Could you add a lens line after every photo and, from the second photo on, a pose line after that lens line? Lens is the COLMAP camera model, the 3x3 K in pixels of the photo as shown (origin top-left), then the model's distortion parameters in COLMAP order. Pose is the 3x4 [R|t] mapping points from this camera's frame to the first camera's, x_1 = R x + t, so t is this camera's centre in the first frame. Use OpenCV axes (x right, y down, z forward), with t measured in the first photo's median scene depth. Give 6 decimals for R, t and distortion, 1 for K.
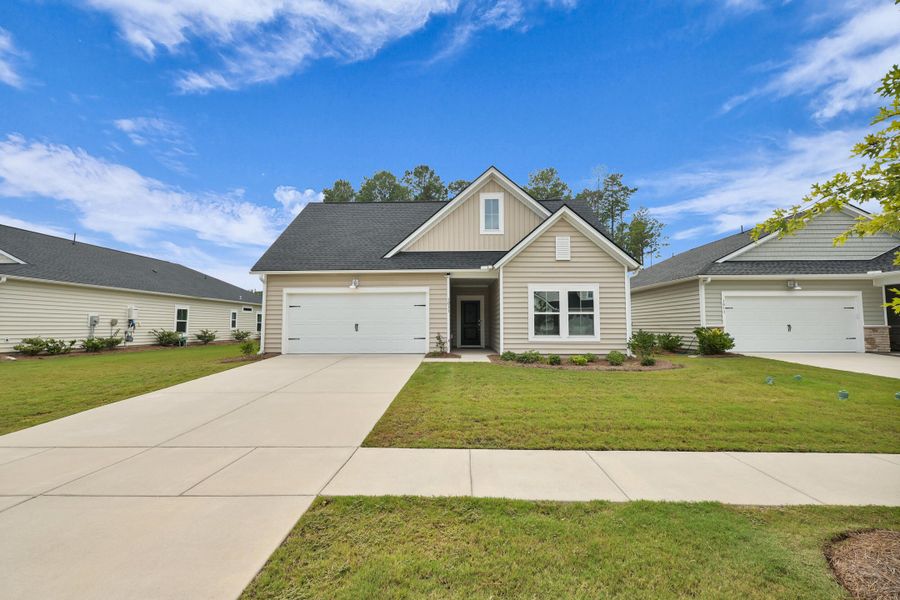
lens RADIAL K [[371.9, 0, 450.0], [0, 371.9, 300.0], [0, 0, 1]] dist [-0.000480, -0.000107]
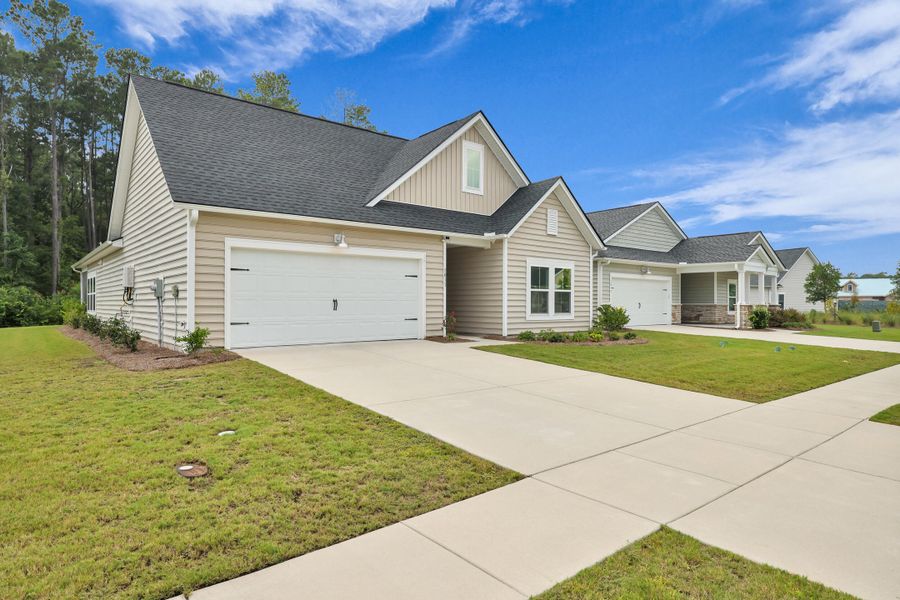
lens RADIAL K [[531.6, 0, 462.6], [0, 531.6, 301.9], [0, 0, 1]] dist [-0.003622, -0.000179]
pose [[0.744664, 0.005071, 0.667421, -0.738009], [-0.052678, 0.997298, 0.051197, 0.006252], [-0.665358, -0.073283, 0.742919, 0.120484]]
